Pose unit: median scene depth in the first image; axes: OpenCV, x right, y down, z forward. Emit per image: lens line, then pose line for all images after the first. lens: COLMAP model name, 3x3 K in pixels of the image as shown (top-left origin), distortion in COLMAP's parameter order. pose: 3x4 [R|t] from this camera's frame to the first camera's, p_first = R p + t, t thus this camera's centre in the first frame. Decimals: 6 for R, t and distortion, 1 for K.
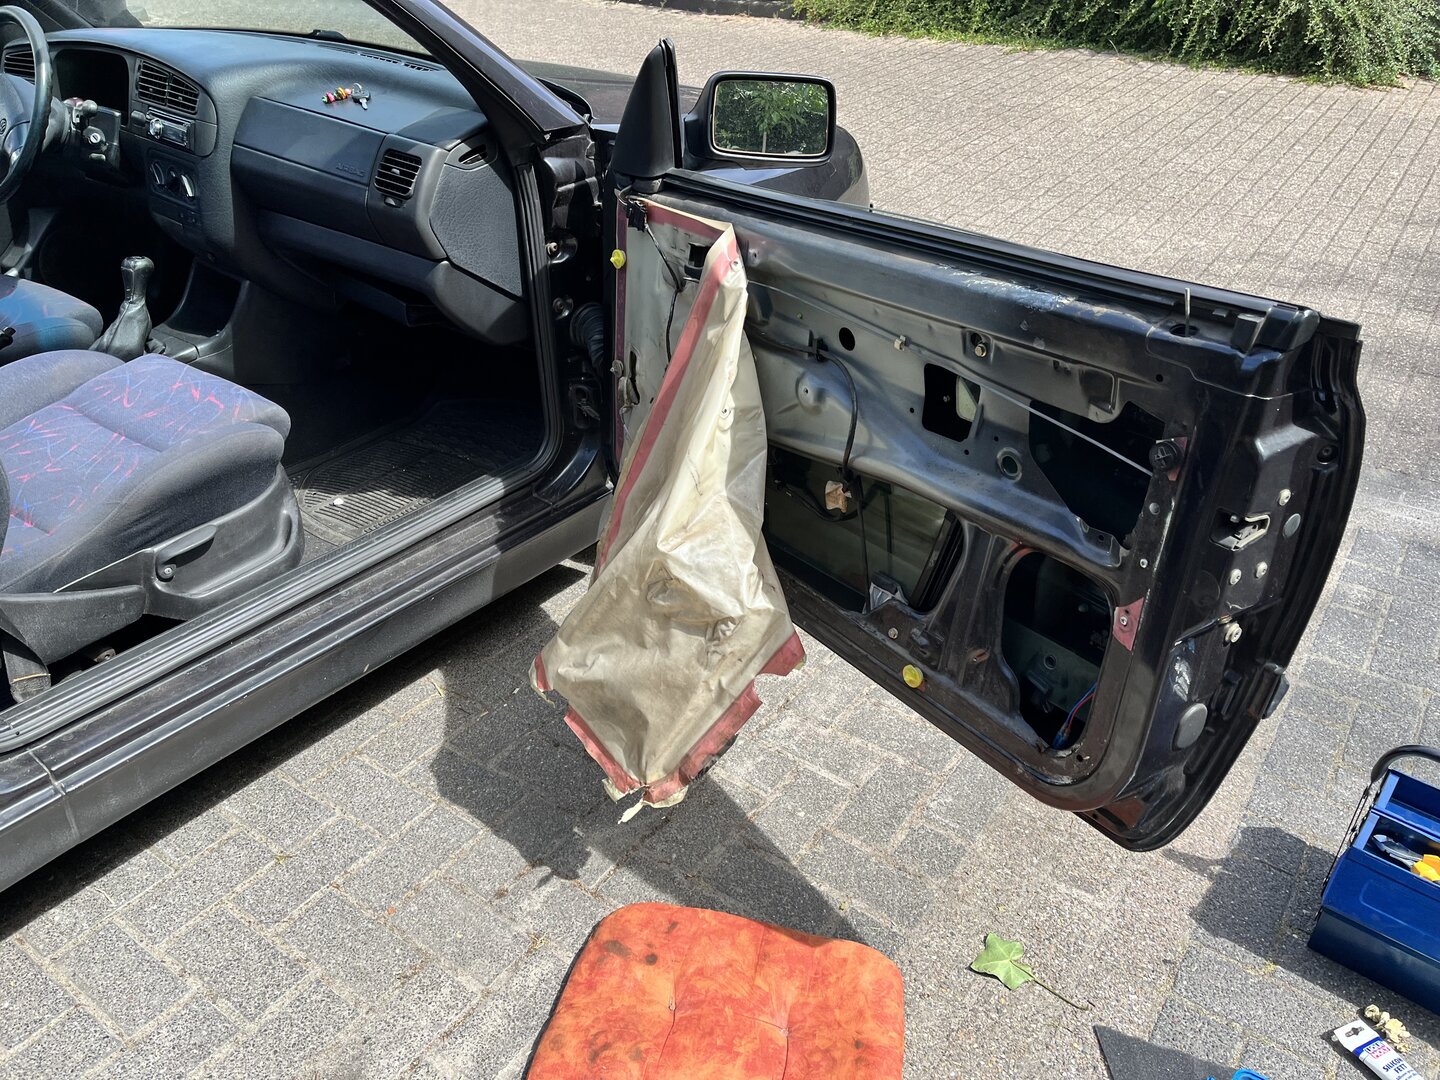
lens RADIAL K [[1120.1, 0, 720.0], [0, 1120.1, 540.0], [0, 0, 1]] dist [0.006137, 0.002402]
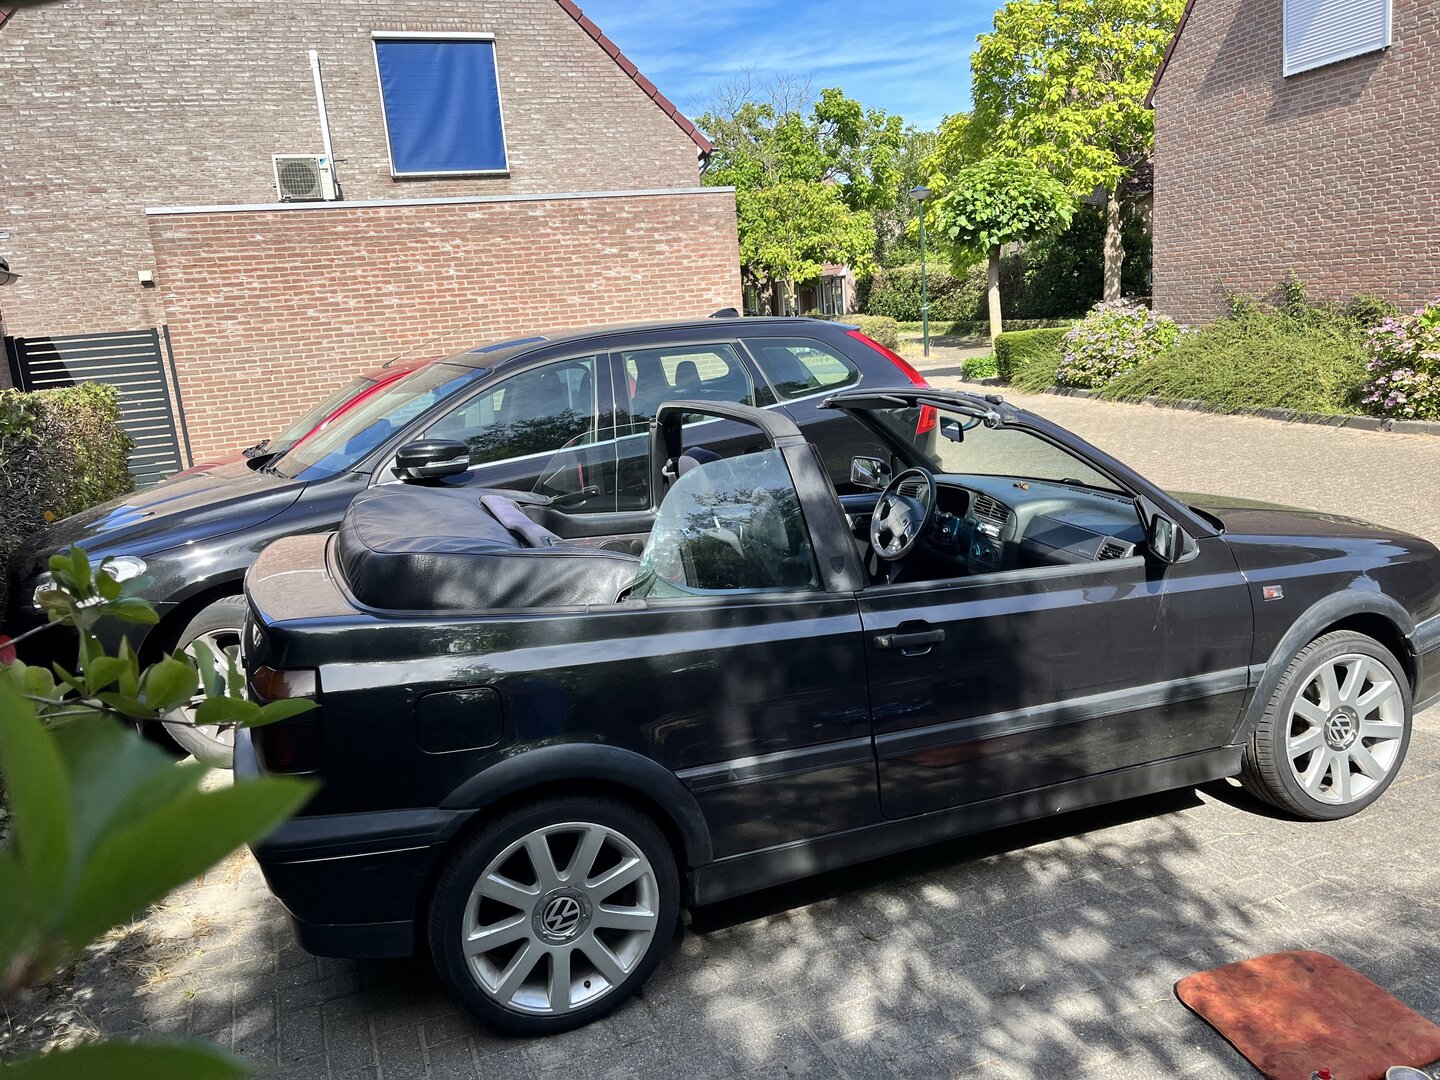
lens RADIAL K [[1120.1, 0, 720.0], [0, 1120.1, 540.0], [0, 0, 1]] dist [0.006137, 0.002402]
pose [[0.844568, 0.043942, -0.533642, 0.033927], [-0.214547, 0.940896, -0.262075, 0.058536], [0.490585, 0.335832, 0.804079, -0.174721]]
